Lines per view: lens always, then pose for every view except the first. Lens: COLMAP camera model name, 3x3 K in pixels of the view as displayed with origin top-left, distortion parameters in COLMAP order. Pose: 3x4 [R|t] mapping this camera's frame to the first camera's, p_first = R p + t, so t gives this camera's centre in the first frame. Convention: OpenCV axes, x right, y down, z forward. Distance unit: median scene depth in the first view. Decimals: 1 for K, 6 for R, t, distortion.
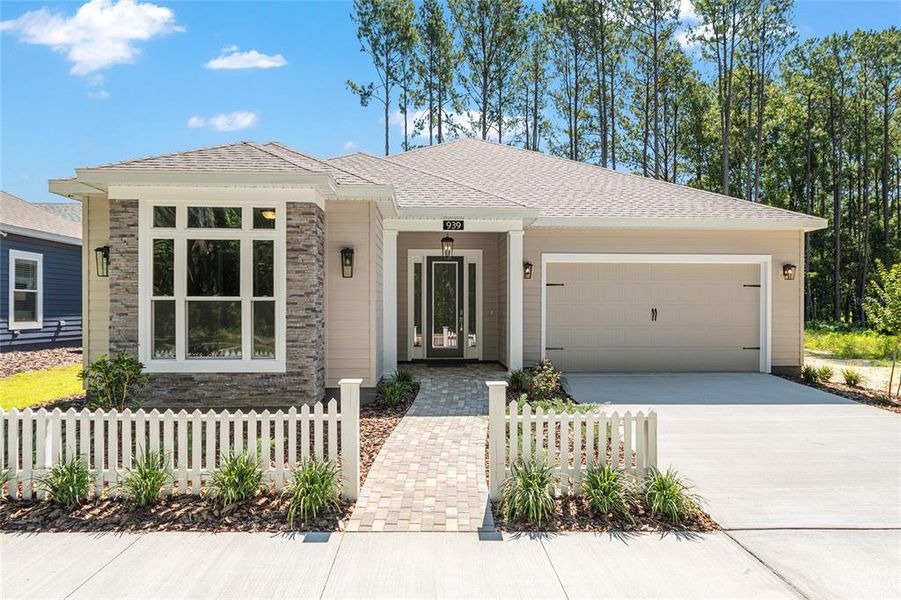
lens RADIAL K [[489.9, 0, 453.7], [0, 489.9, 308.0], [0, 0, 1]] dist [-0.001804, 0.001145]
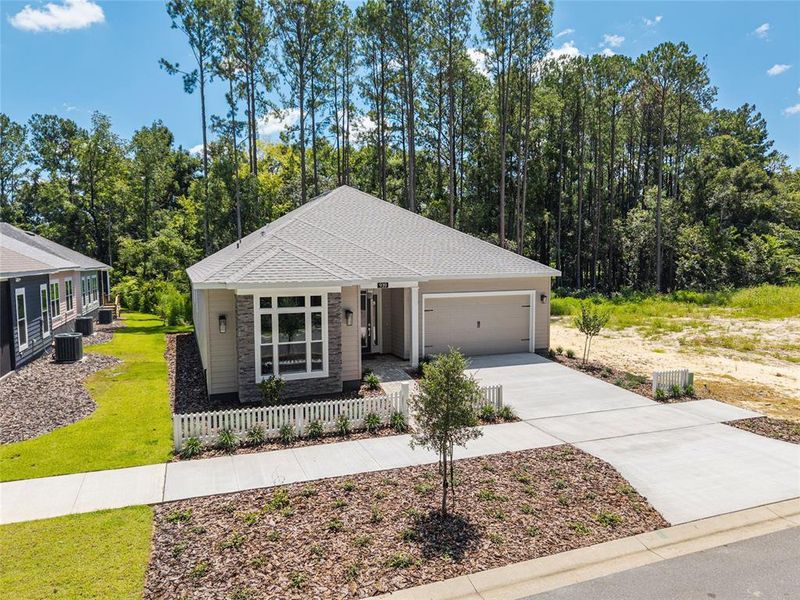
lens RADIAL K [[536.6, 0, 396.6], [0, 536.6, 300.0], [0, 0, 1]] dist [0.041057, -0.048754]
pose [[0.945458, -0.032033, 0.324164, -0.781815], [0.006111, 0.996722, 0.080669, -0.359760], [-0.325685, -0.074288, 0.942555, -1.154846]]
